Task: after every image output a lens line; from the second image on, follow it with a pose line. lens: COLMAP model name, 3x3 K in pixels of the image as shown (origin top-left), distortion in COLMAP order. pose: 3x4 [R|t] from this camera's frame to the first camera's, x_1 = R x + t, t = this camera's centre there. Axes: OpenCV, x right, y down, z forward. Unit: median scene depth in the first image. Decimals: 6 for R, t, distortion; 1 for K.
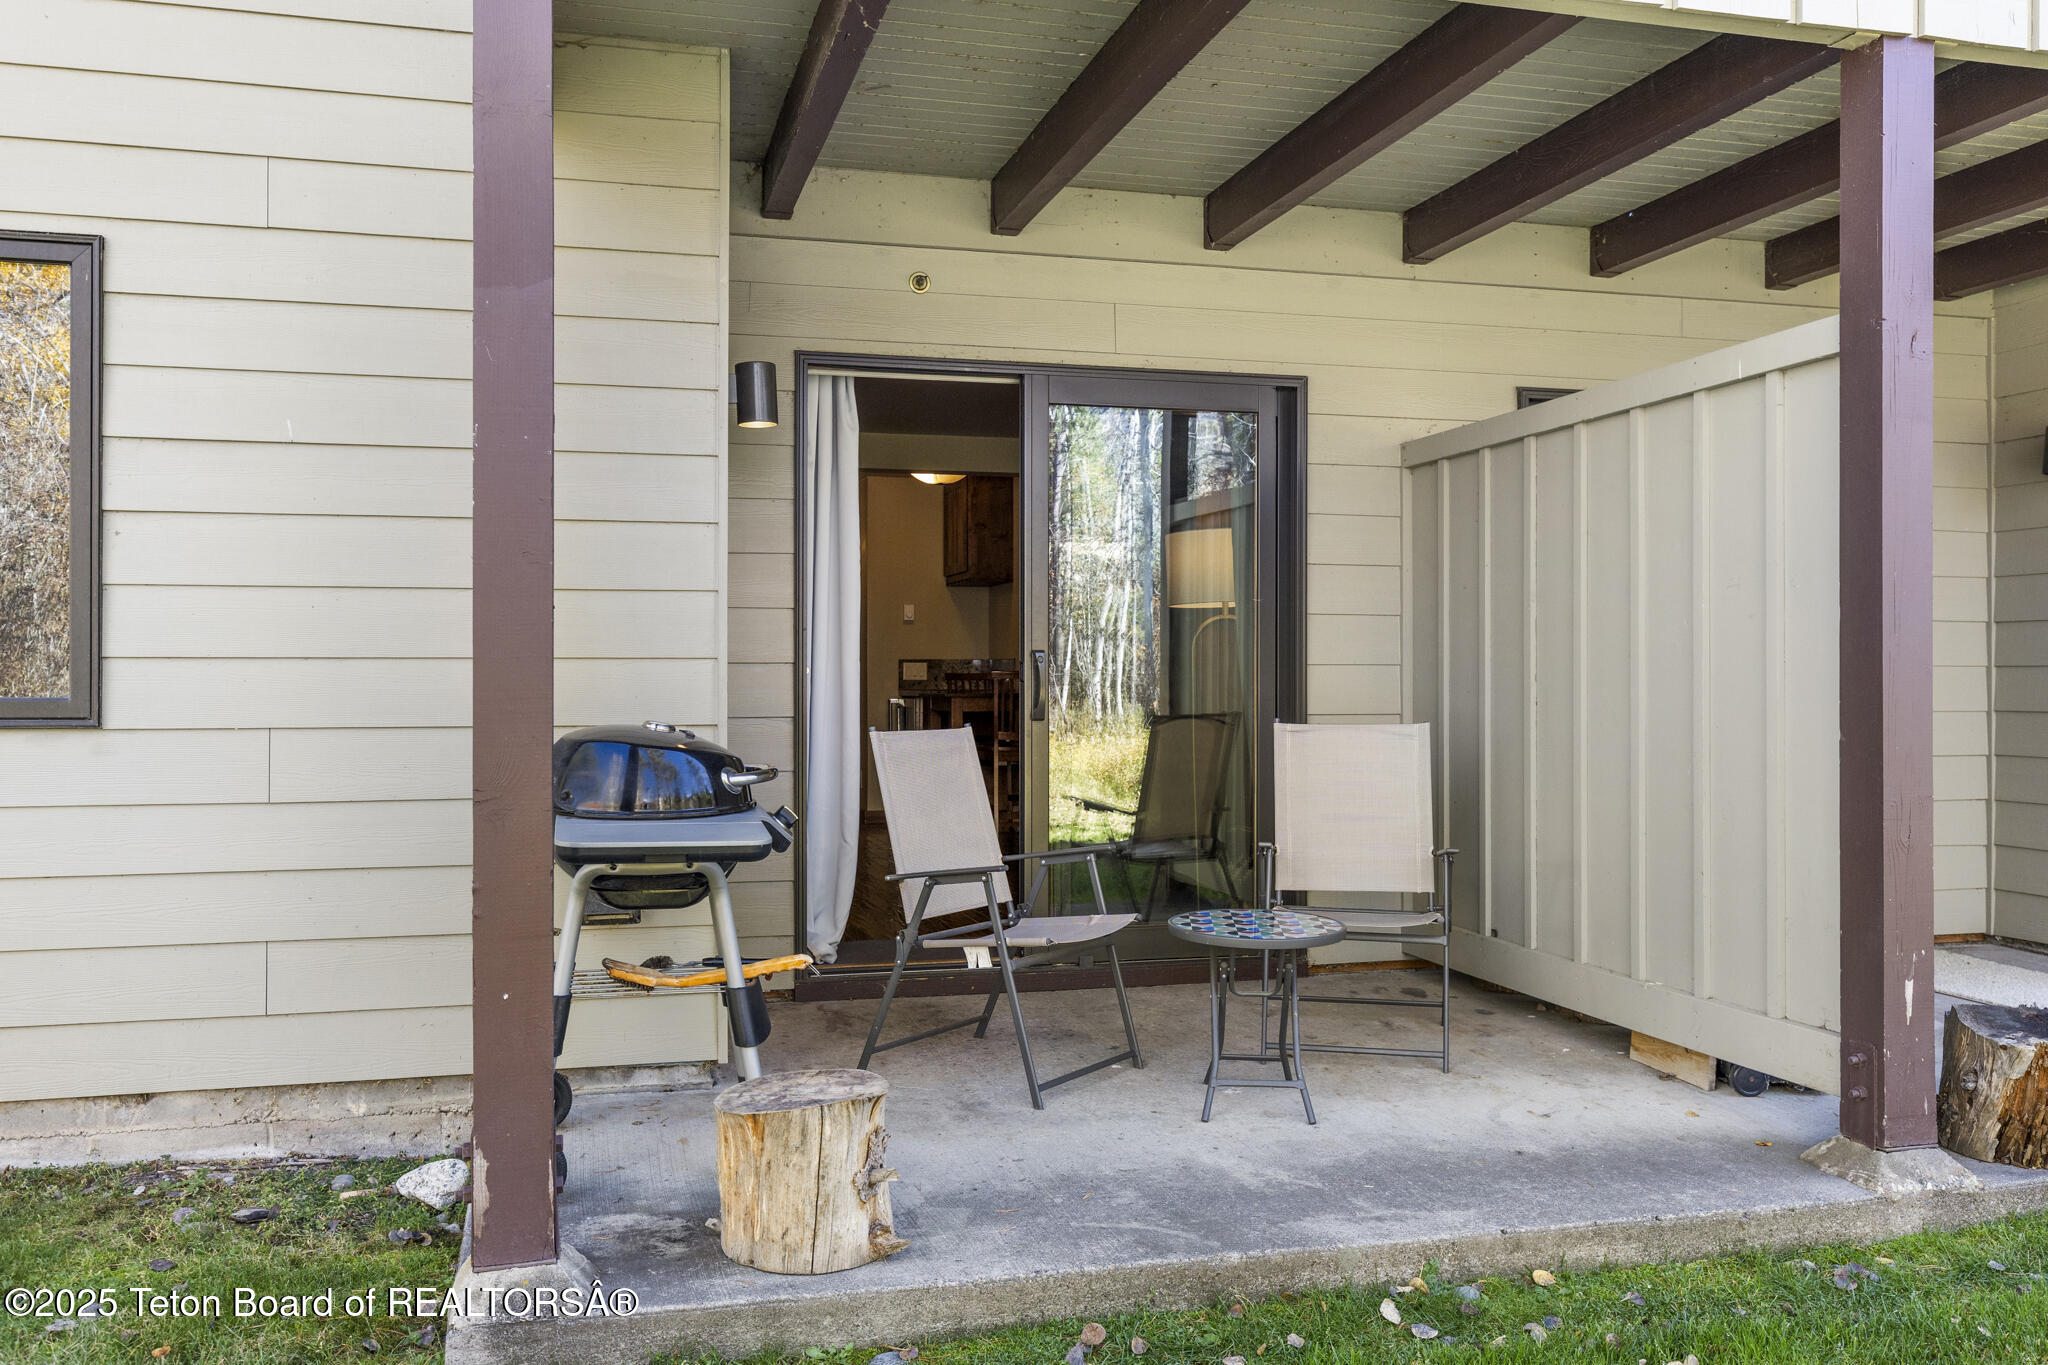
lens RADIAL K [[1737.1, 0, 1024.0], [0, 1737.1, 682.5], [0, 0, 1]] dist [-0.000770, 0.001319]
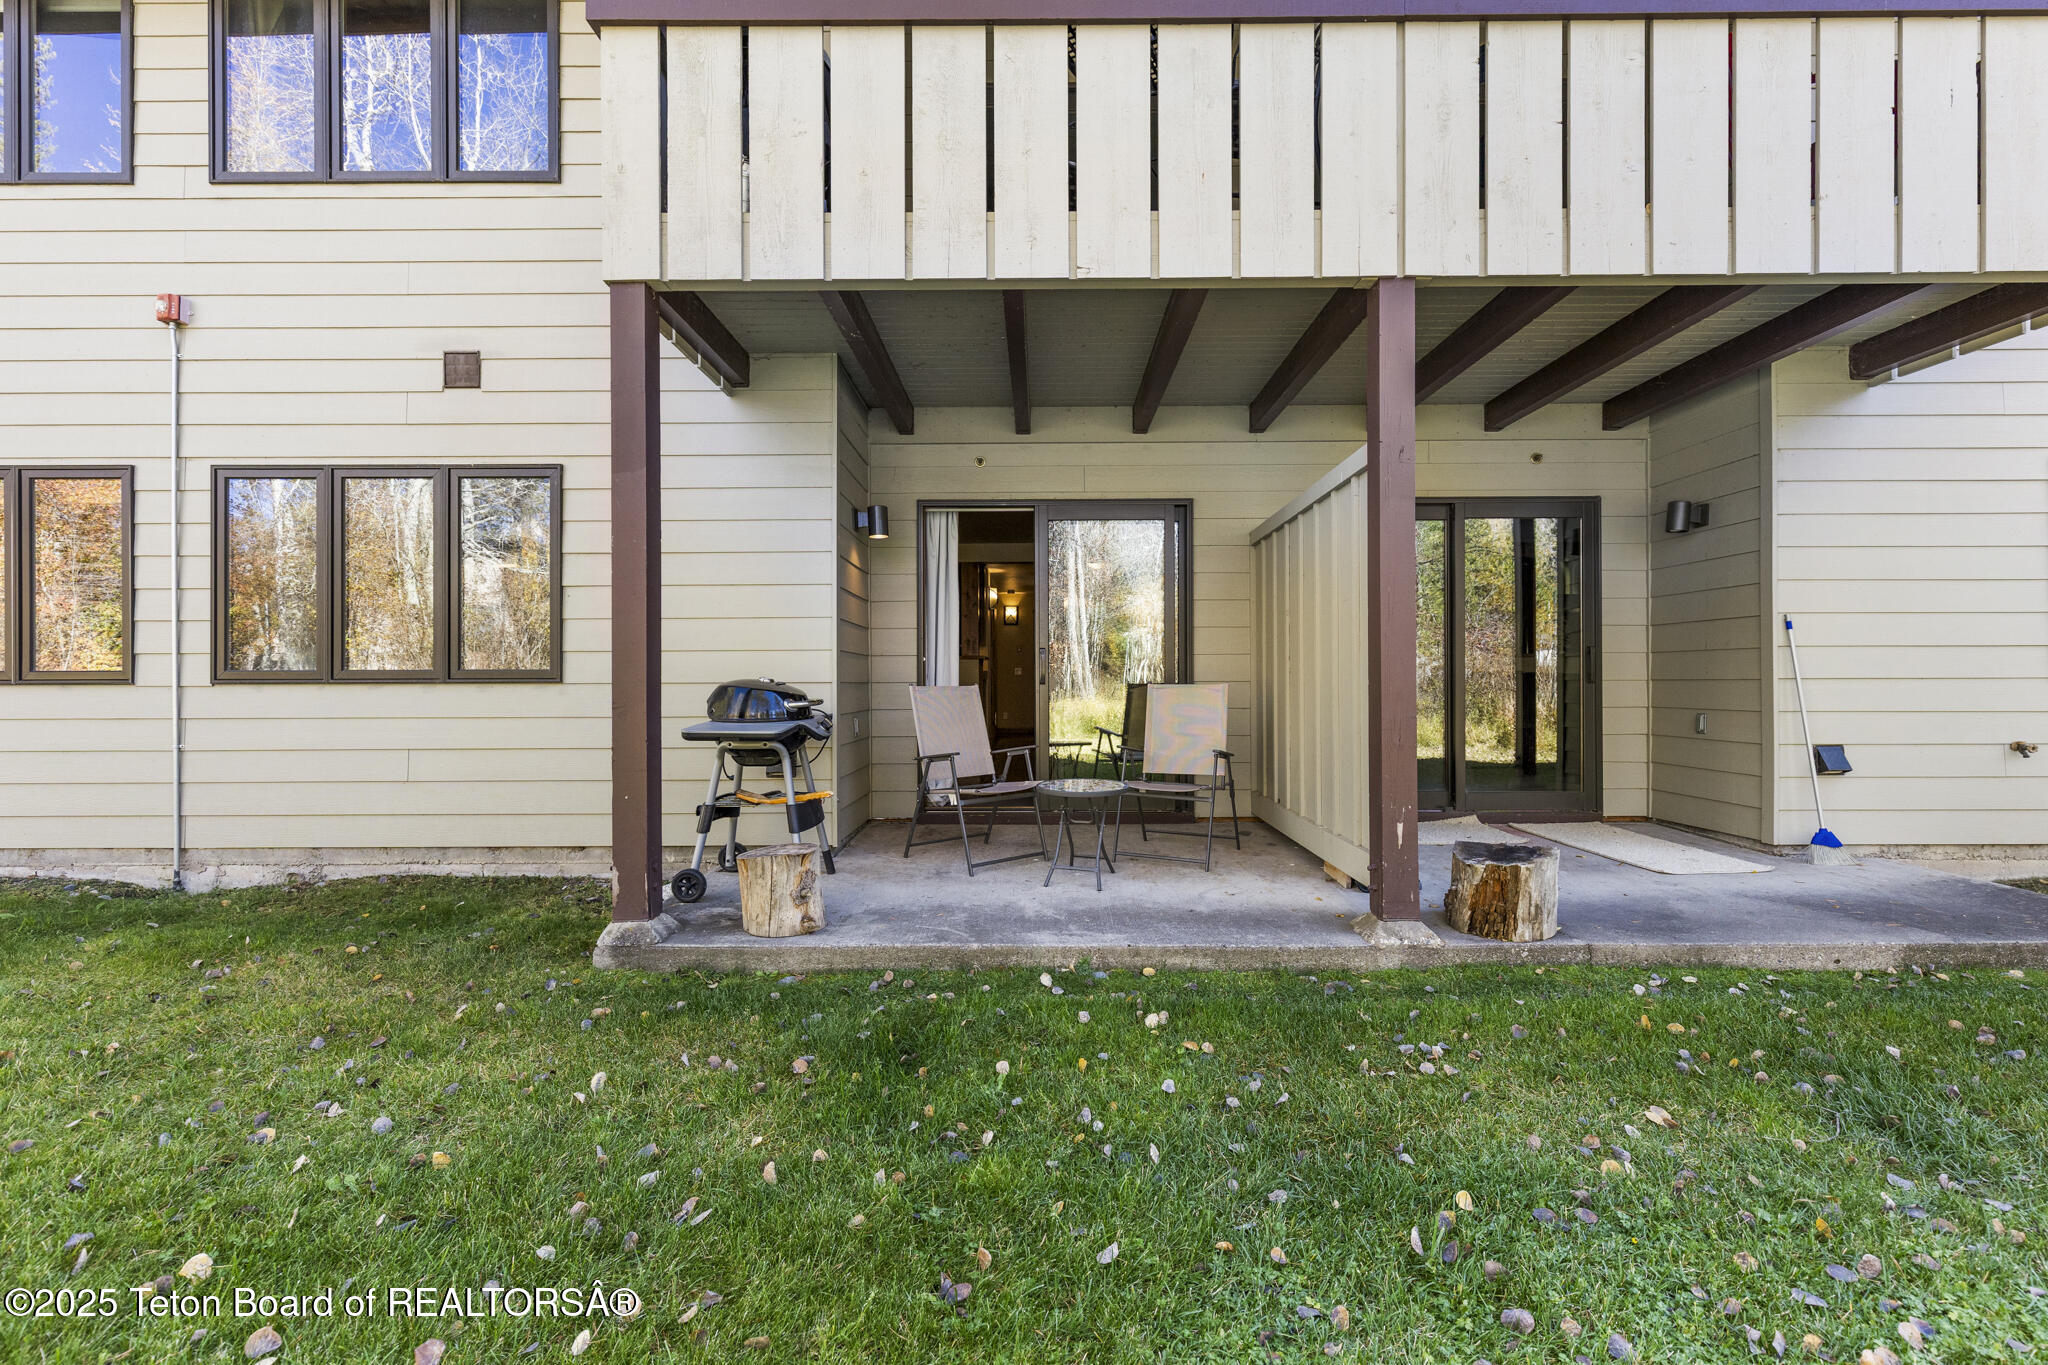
lens RADIAL K [[917.7, 0, 1027.4], [0, 917.7, 680.8], [0, 0, 1]] dist [0.005931, -0.000533]
pose [[0.962693, -0.003904, -0.270567, 0.403030], [0.003242, 0.999991, -0.002892, 0.031596], [0.270576, 0.001907, 0.962697, 0.018924]]
